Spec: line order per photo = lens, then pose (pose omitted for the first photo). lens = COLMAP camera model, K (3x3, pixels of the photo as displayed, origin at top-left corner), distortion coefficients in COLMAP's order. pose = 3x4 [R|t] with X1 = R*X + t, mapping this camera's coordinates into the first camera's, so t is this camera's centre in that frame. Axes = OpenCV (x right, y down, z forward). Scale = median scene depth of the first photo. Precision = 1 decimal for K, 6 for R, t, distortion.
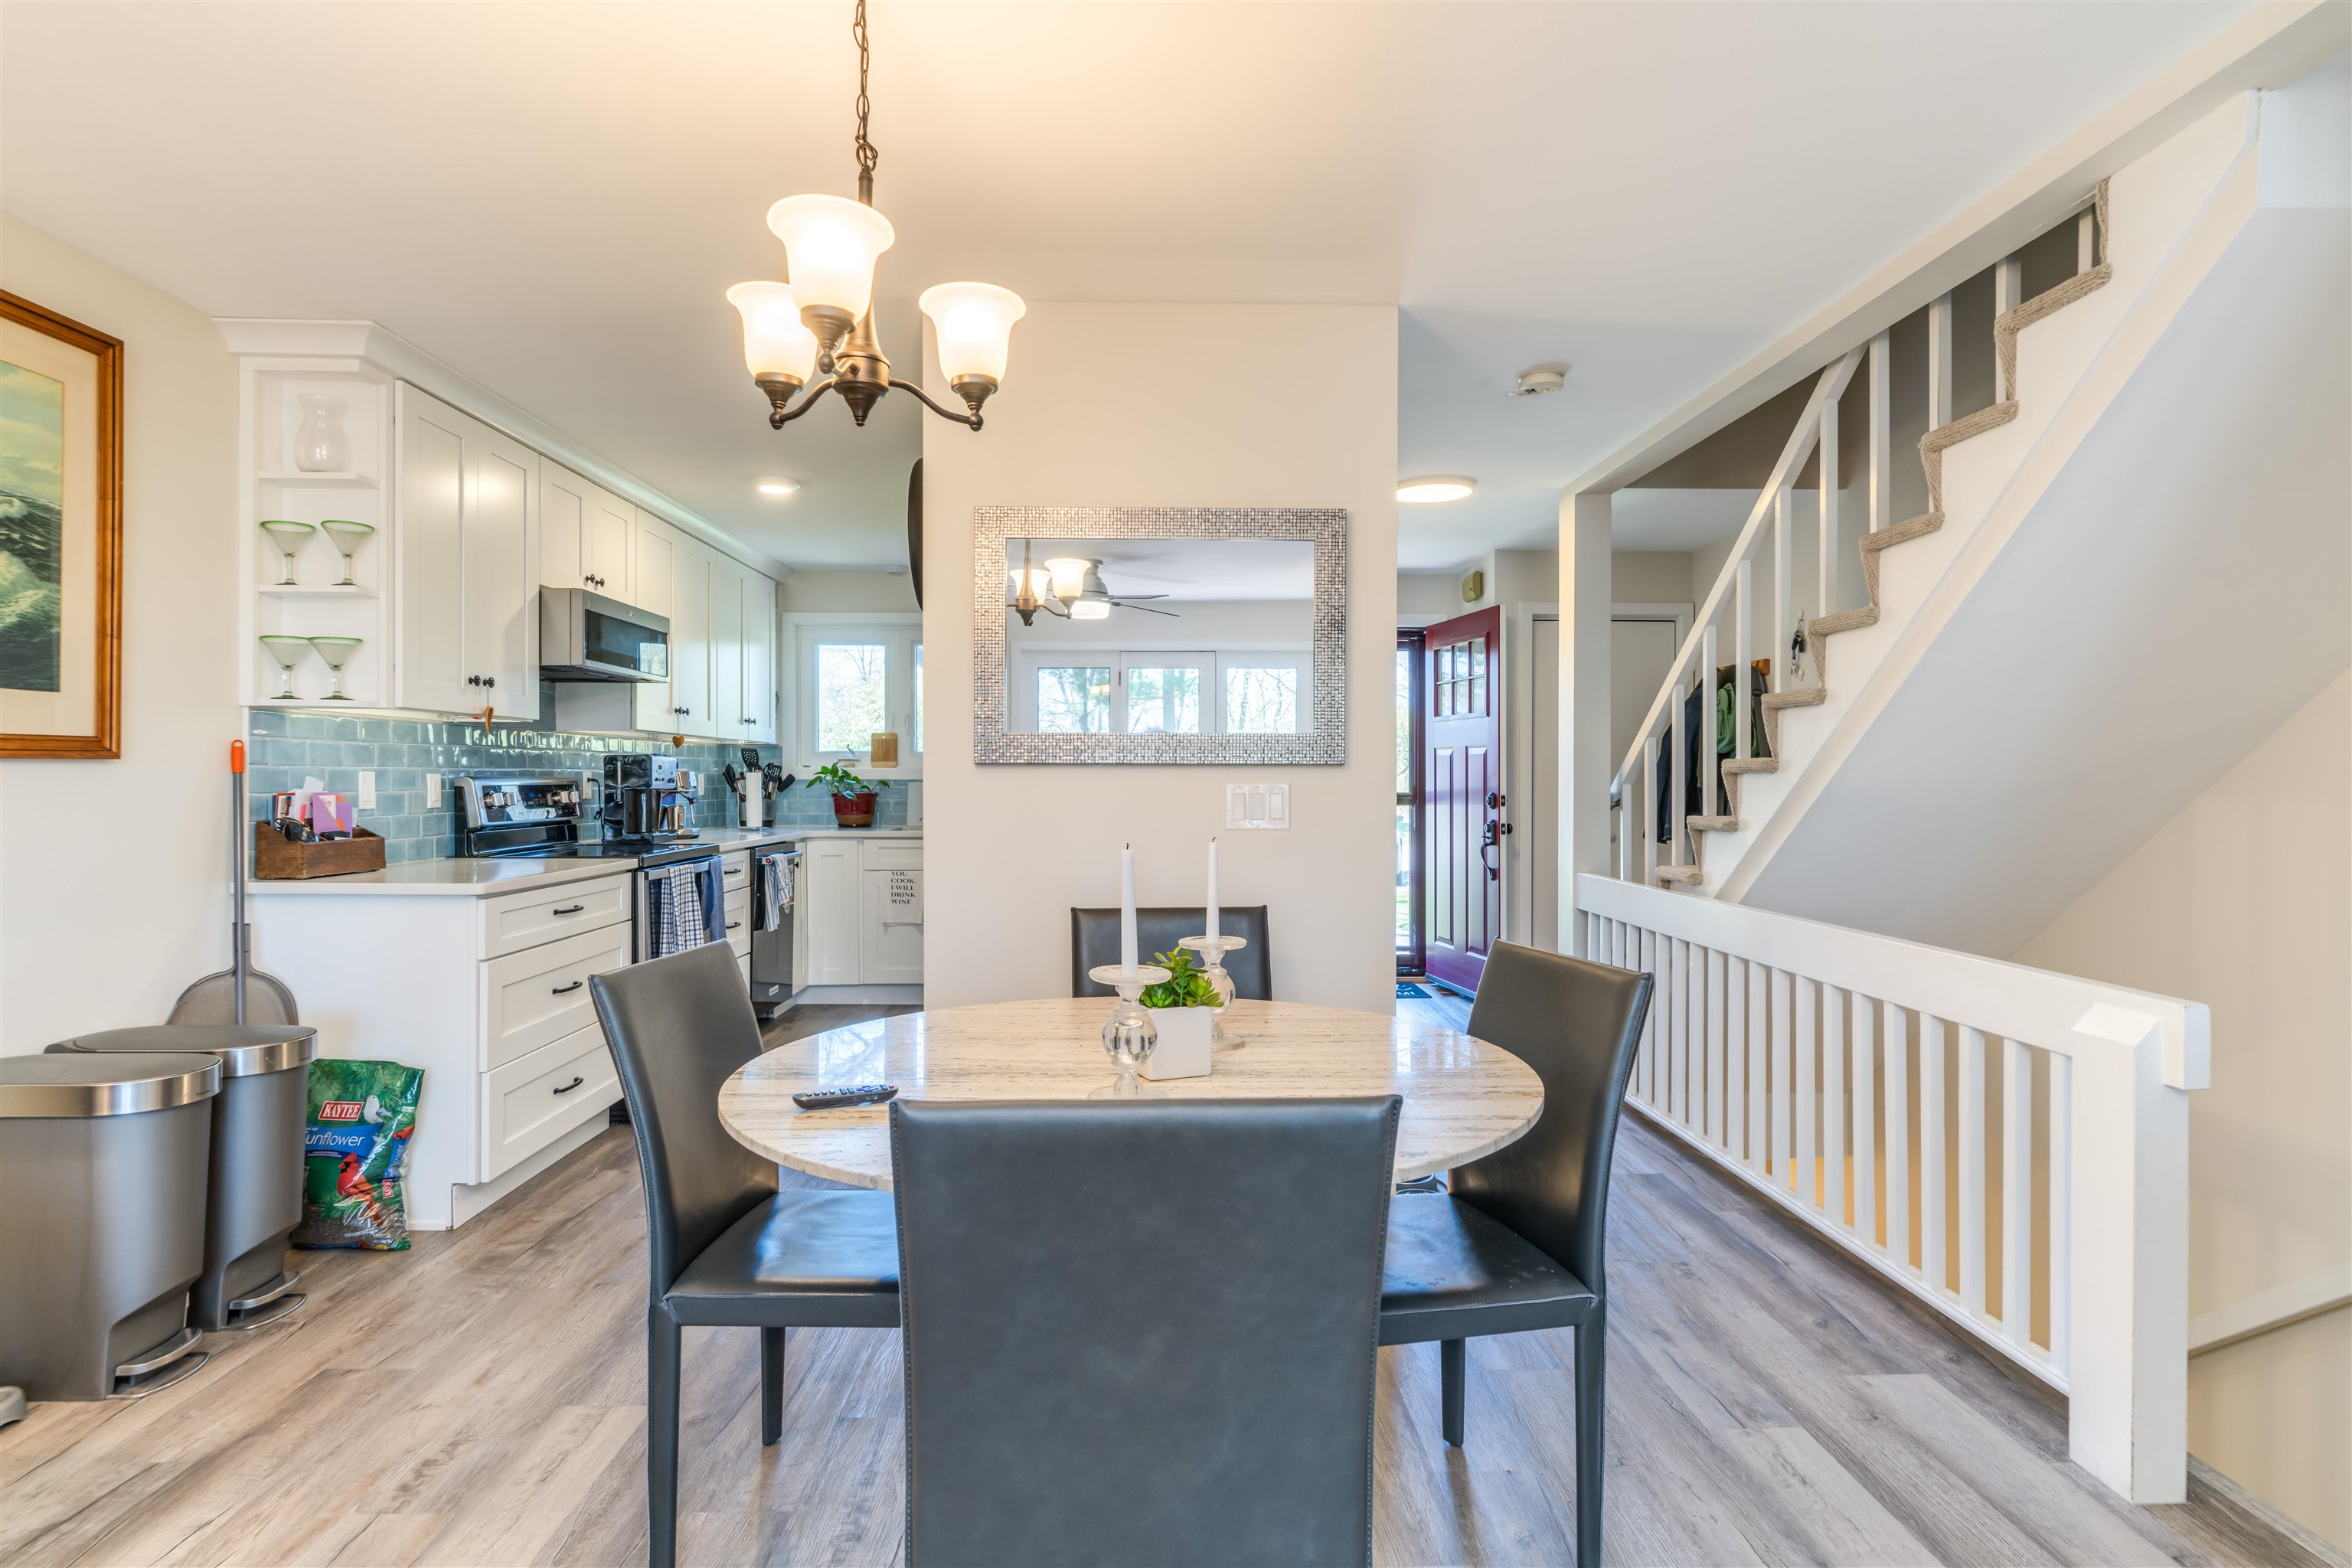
lens RADIAL K [[1200.7, 0, 1176.0], [0, 1200.7, 784.0], [0, 0, 1]] dist [0.002869, 0.001046]
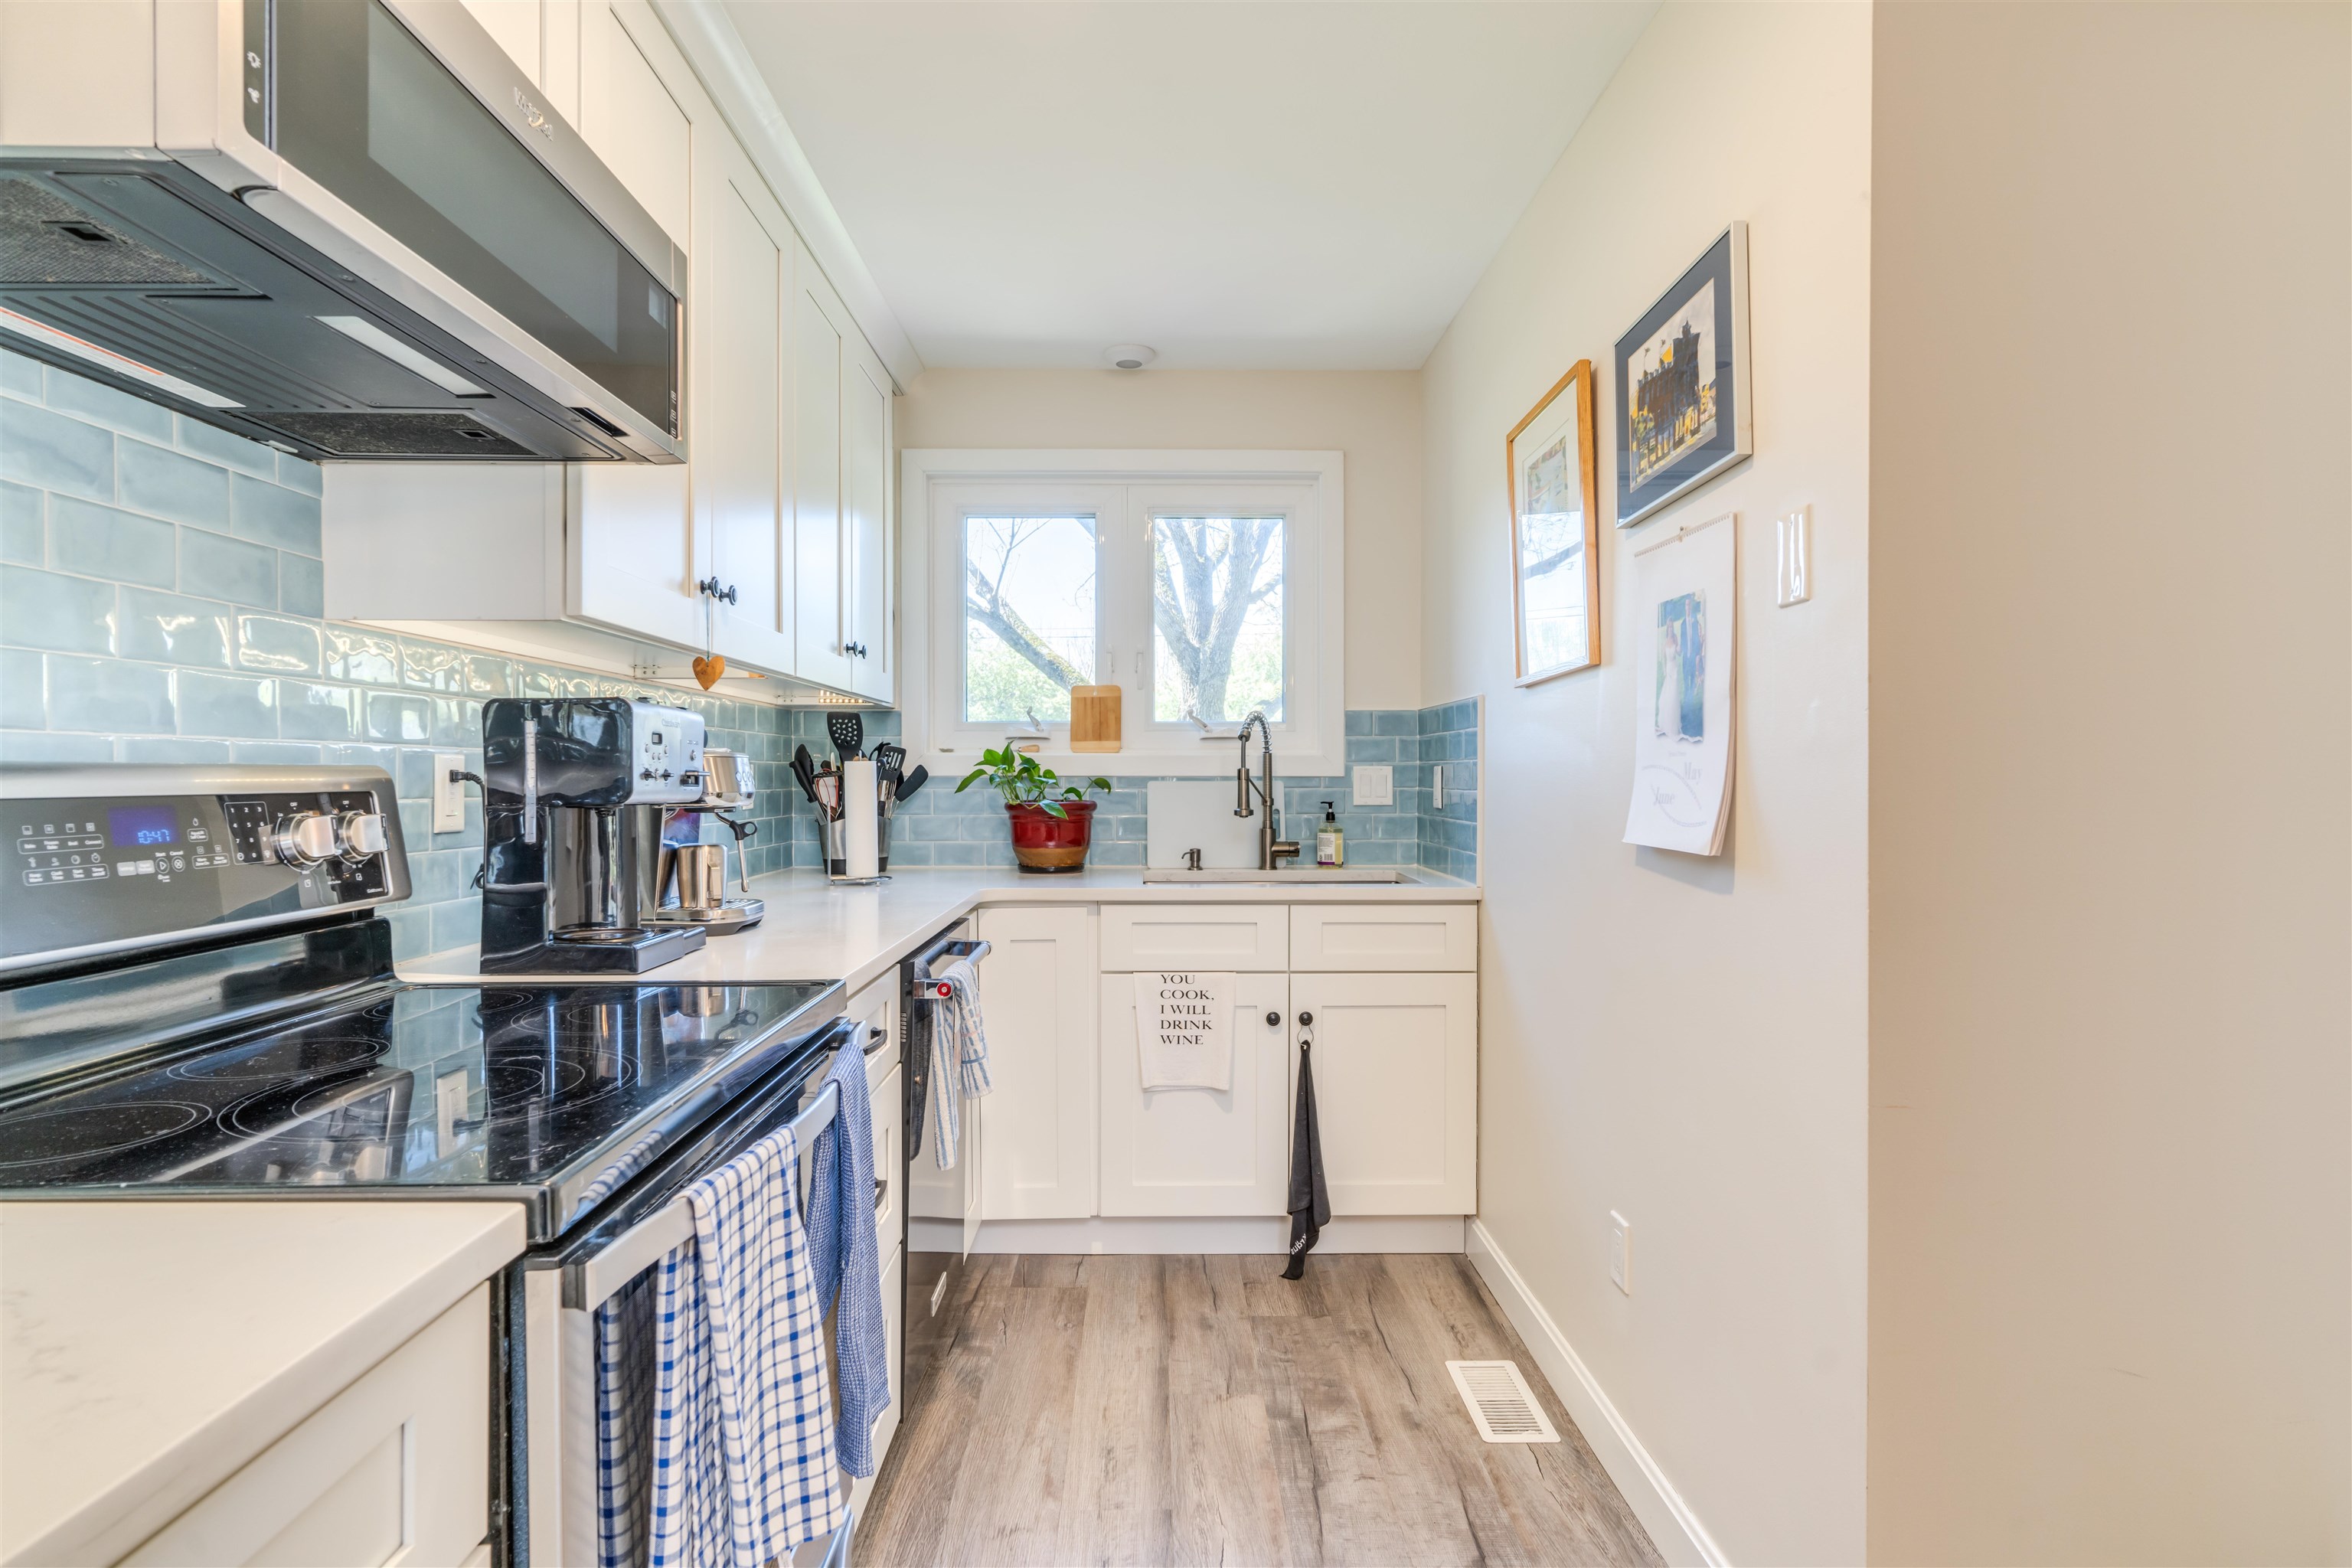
lens RADIAL K [[1200.7, 0, 1176.0], [0, 1200.7, 784.0], [0, 0, 1]] dist [0.002869, 0.001046]
pose [[0.999982, -0.002573, -0.005340, -0.217426], [0.002584, 0.999994, 0.002094, -0.001266], [0.005334, -0.002107, 0.999984, 0.511216]]
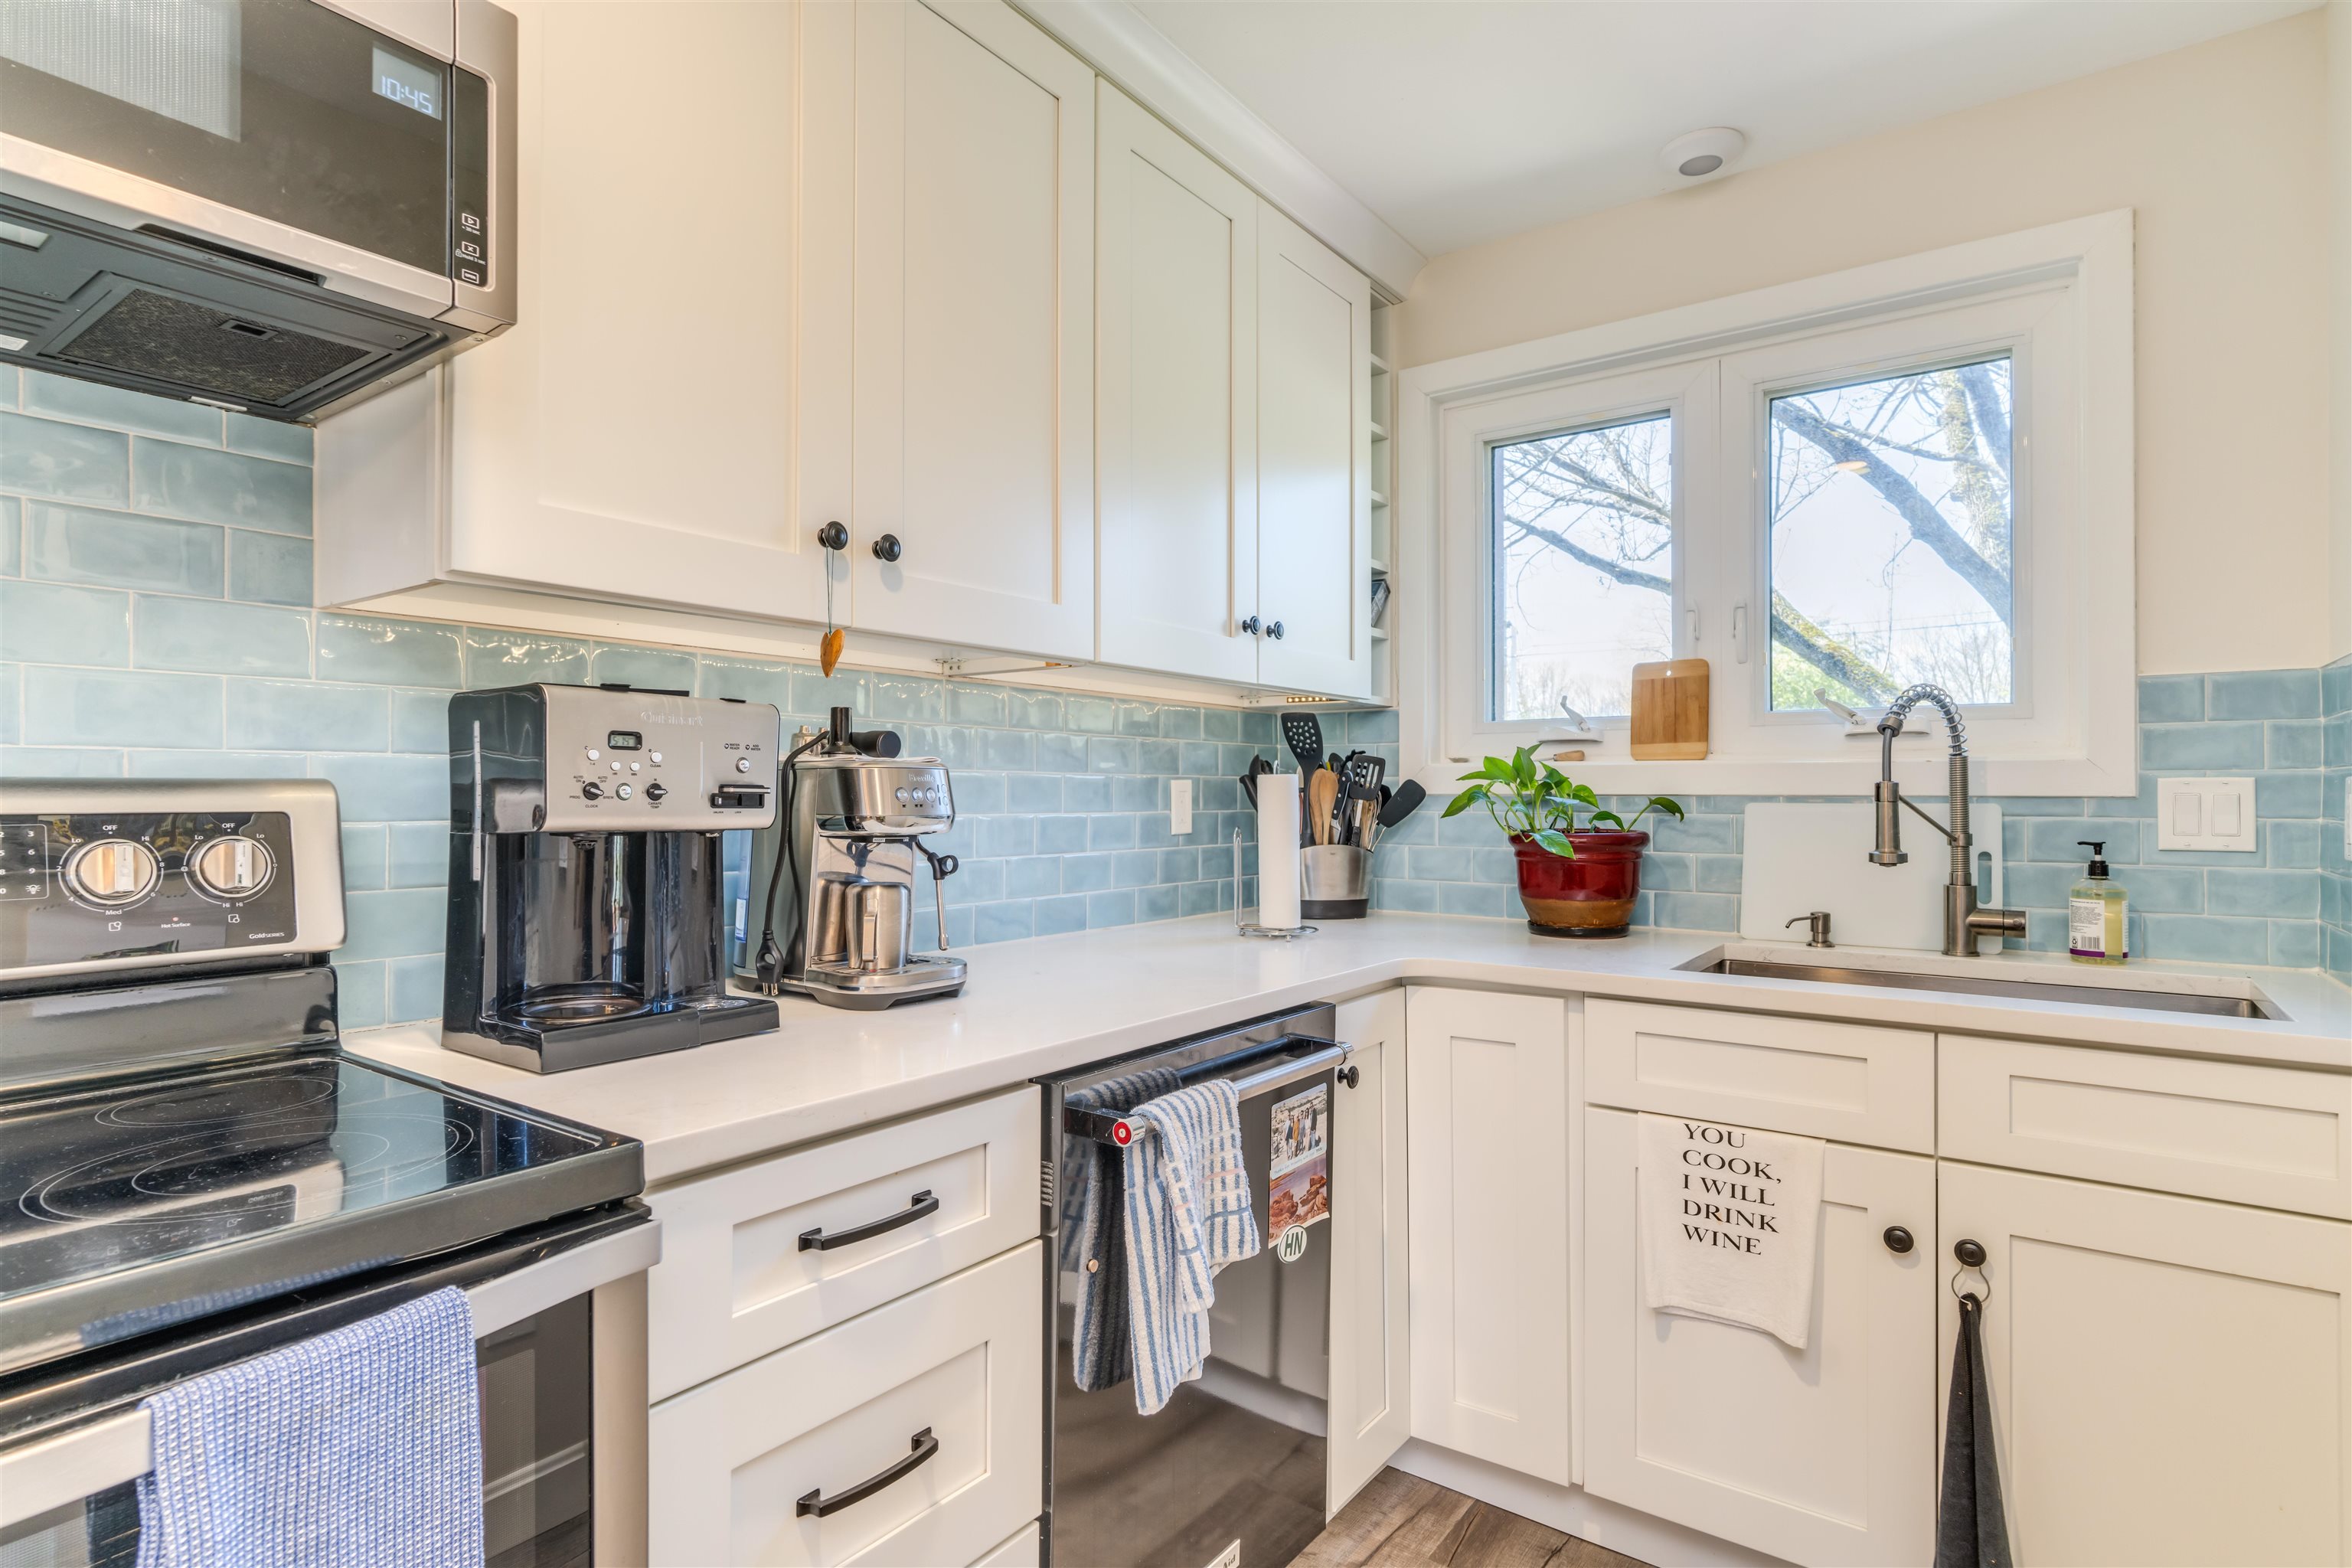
lens RADIAL K [[1200.7, 0, 1176.0], [0, 1200.7, 784.0], [0, 0, 1]] dist [0.002869, 0.001046]
pose [[0.793777, -0.006284, -0.608177, -0.152327], [-0.002179, 0.999911, -0.013174, -0.001896], [0.608205, 0.011783, 0.793692, 0.670880]]
